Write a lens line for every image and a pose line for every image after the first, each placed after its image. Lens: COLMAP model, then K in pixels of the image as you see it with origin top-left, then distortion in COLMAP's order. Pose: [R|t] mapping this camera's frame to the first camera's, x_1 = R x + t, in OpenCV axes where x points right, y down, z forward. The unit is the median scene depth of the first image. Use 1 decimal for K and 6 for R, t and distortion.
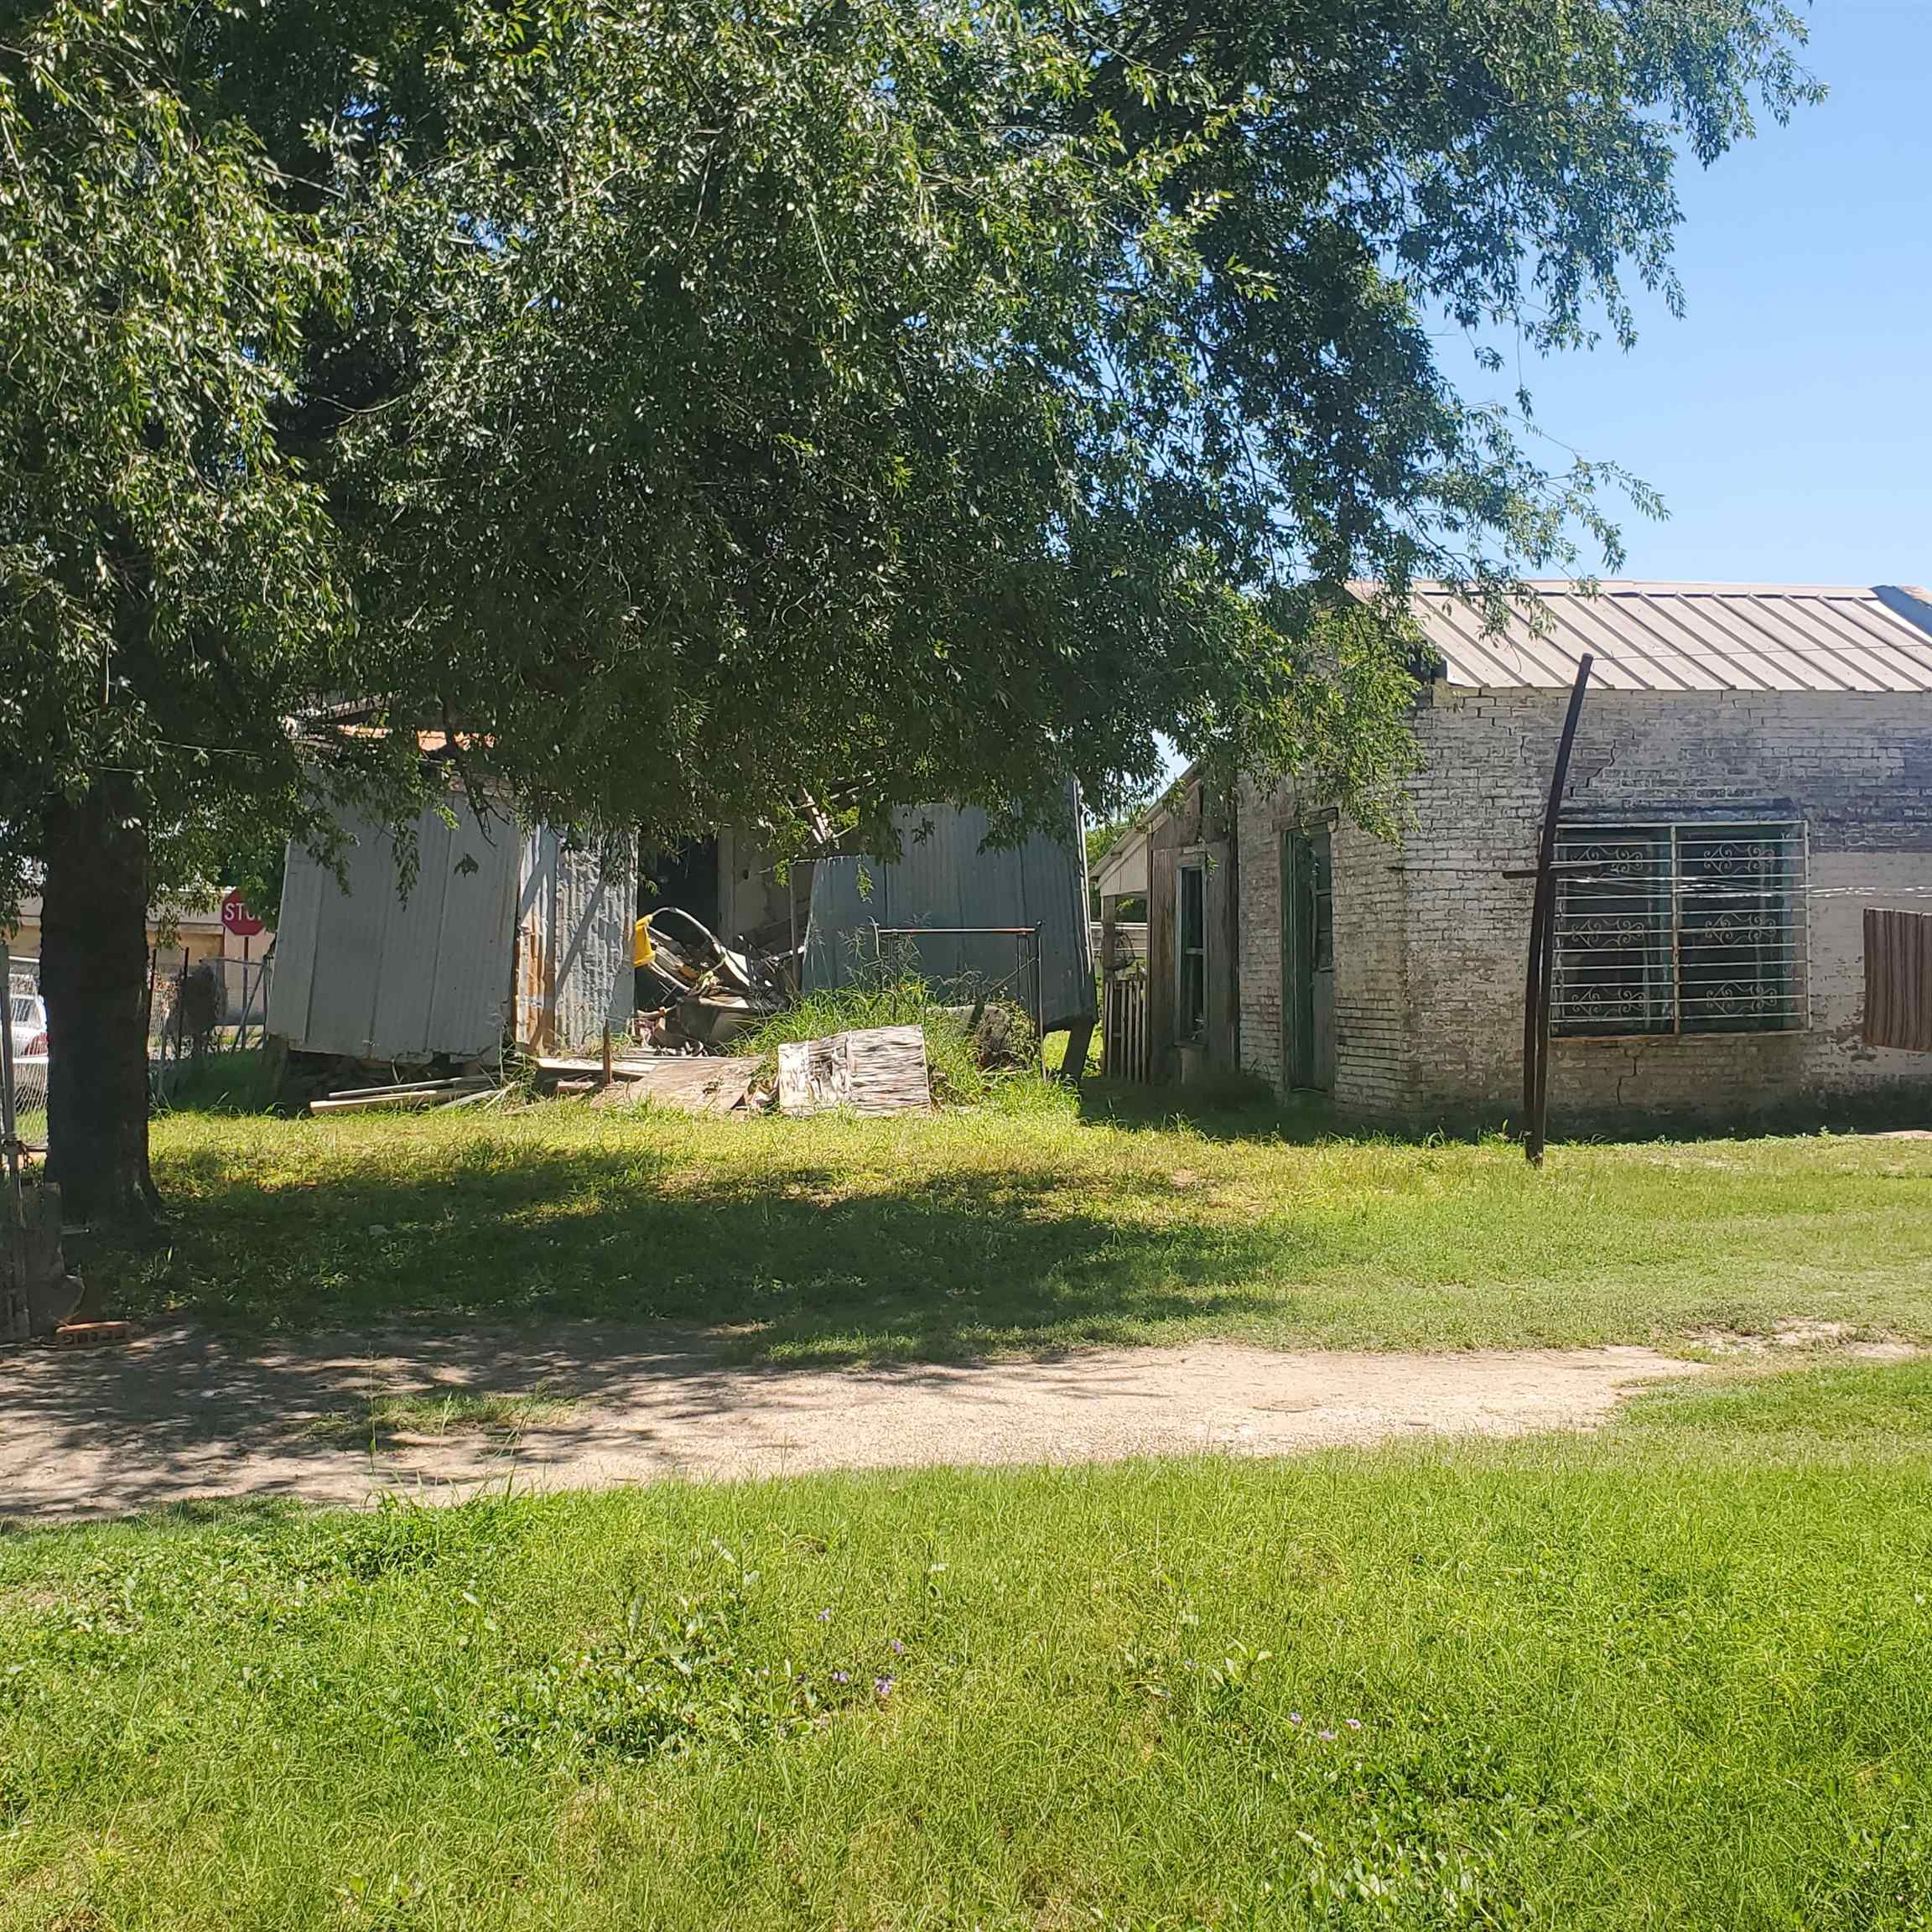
lens RADIAL K [[2305.1, 0, 1008.8], [0, 2305.1, 985.6], [0, 0, 1]] dist [0.235766, -0.744482]
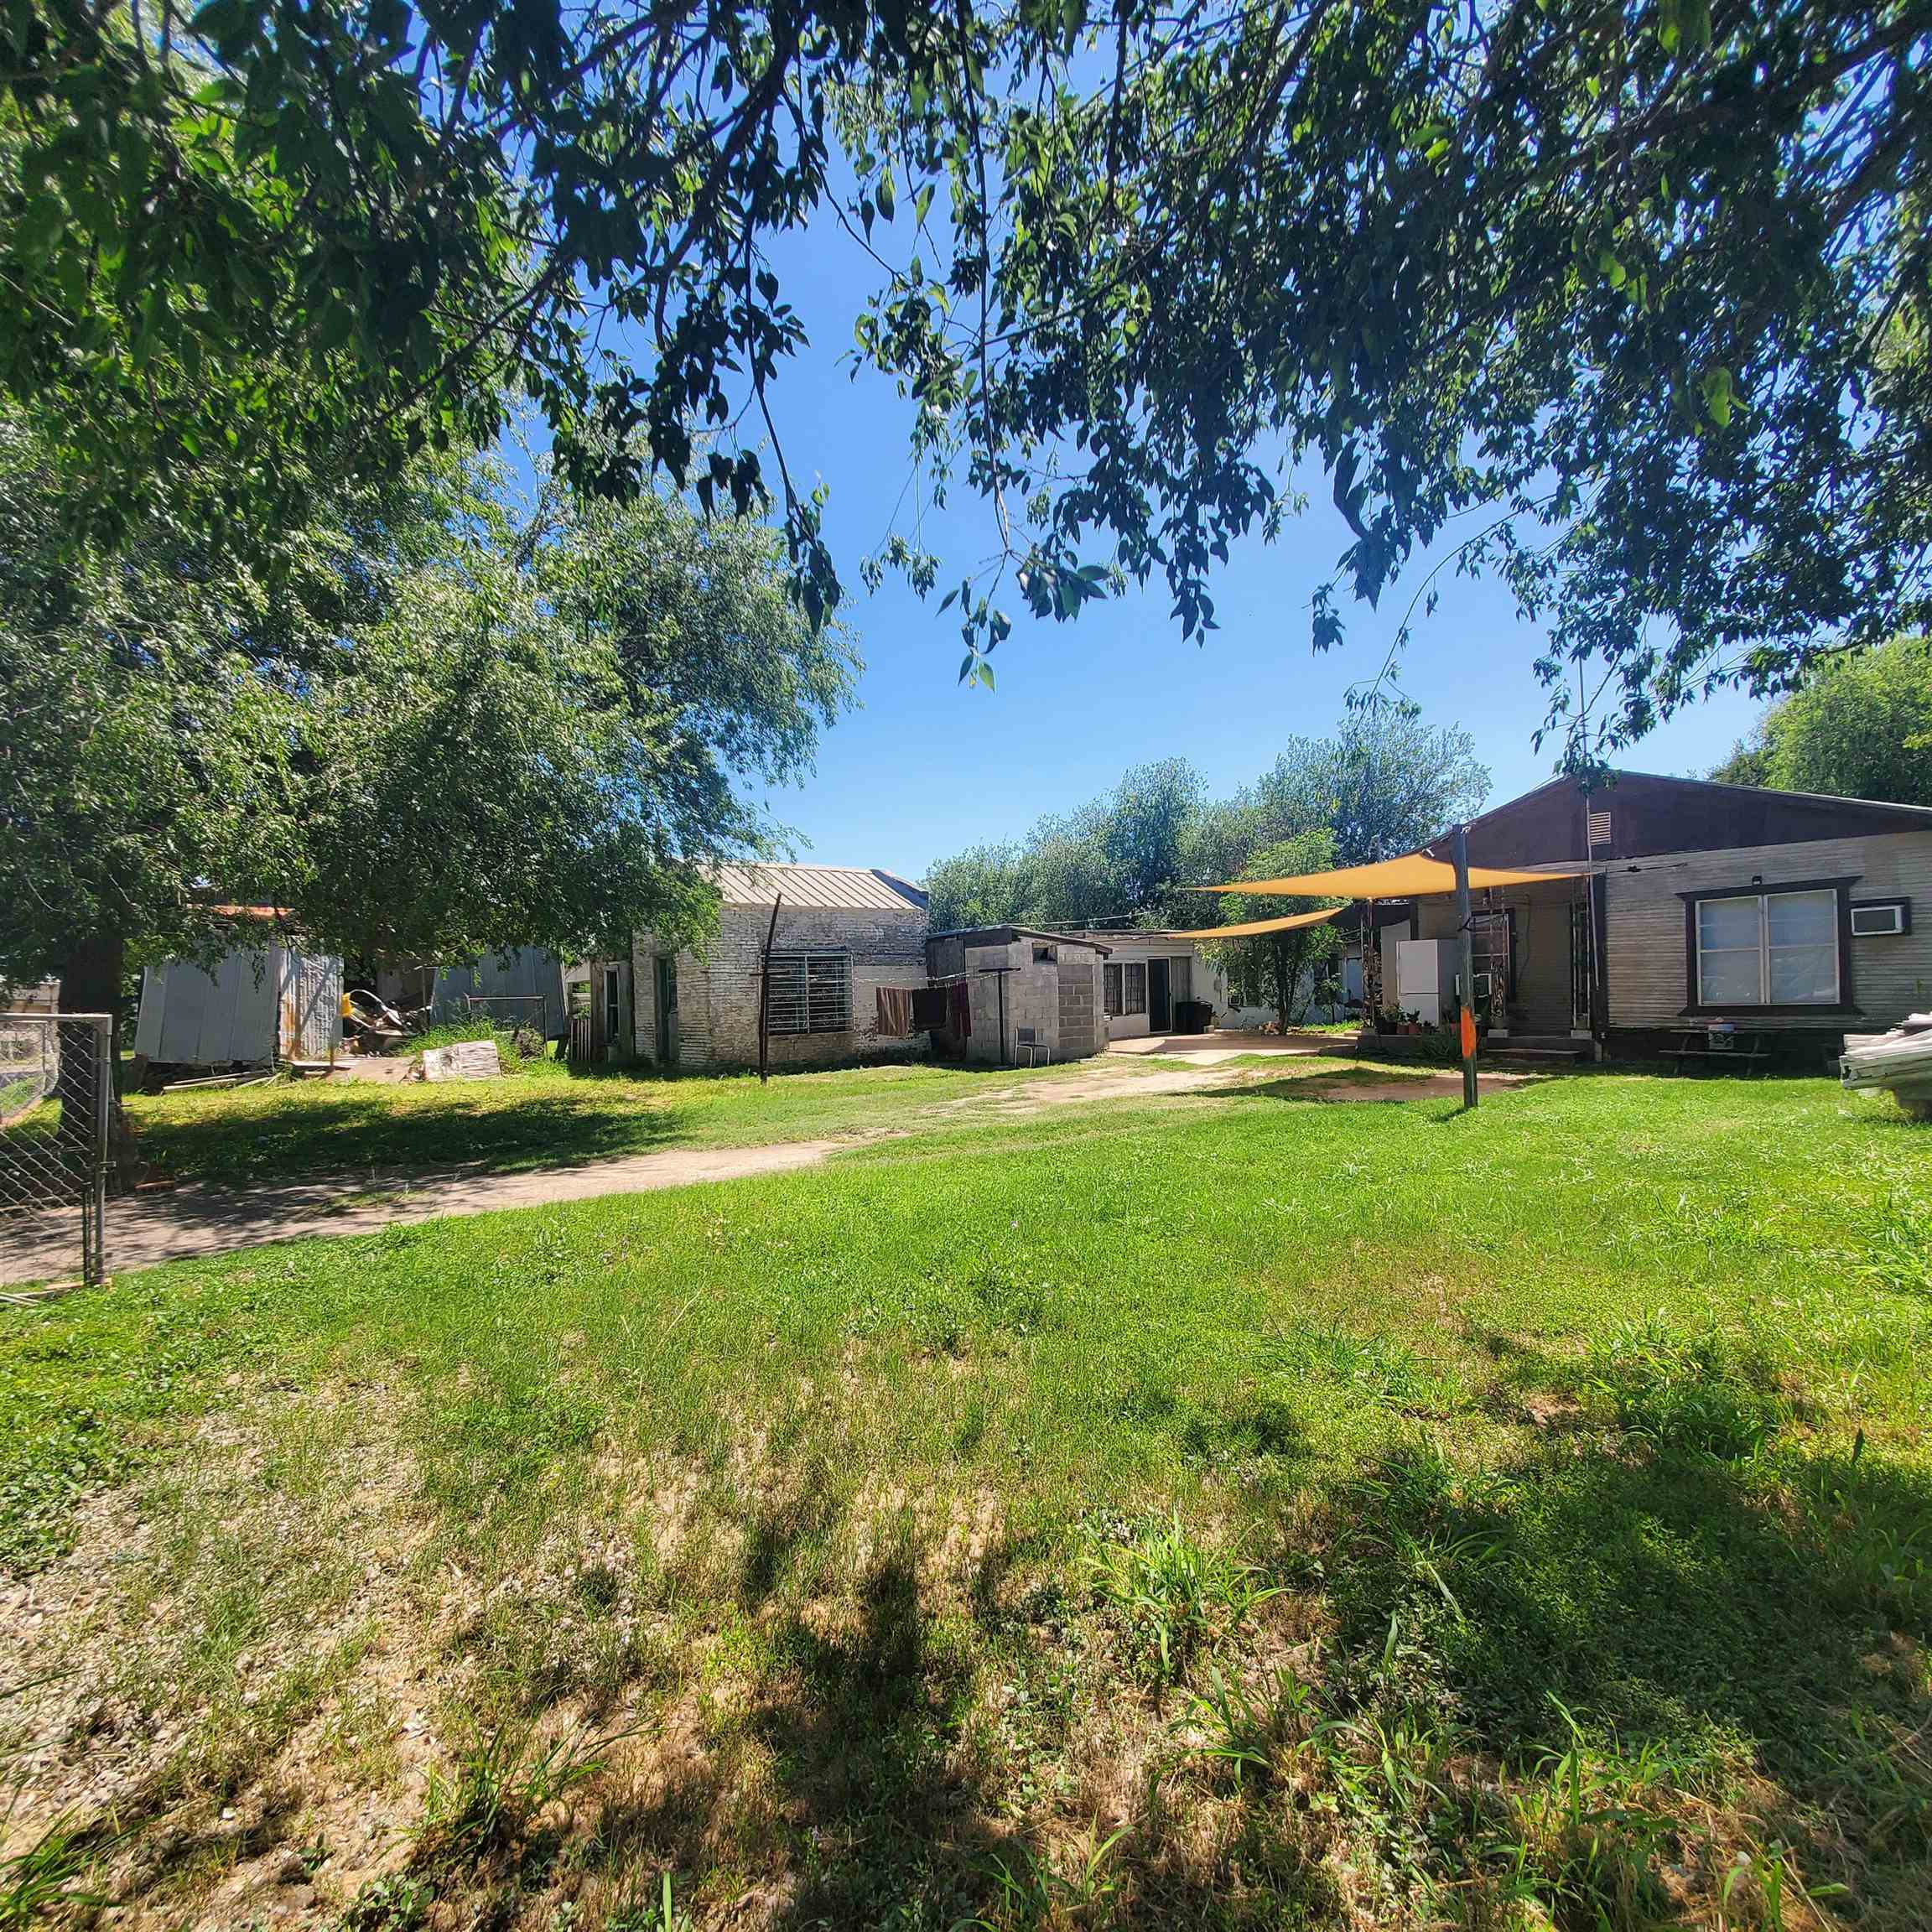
lens RADIAL K [[1024.8, 0, 963.8], [0, 1024.8, 987.5], [0, 0, 1]] dist [-0.001394, 0.000058]
pose [[0.889443, -0.009118, 0.456954, -0.096290], [0.022713, 0.999447, -0.024267, 0.000493], [-0.456481, 0.031963, 0.889159, -0.133009]]
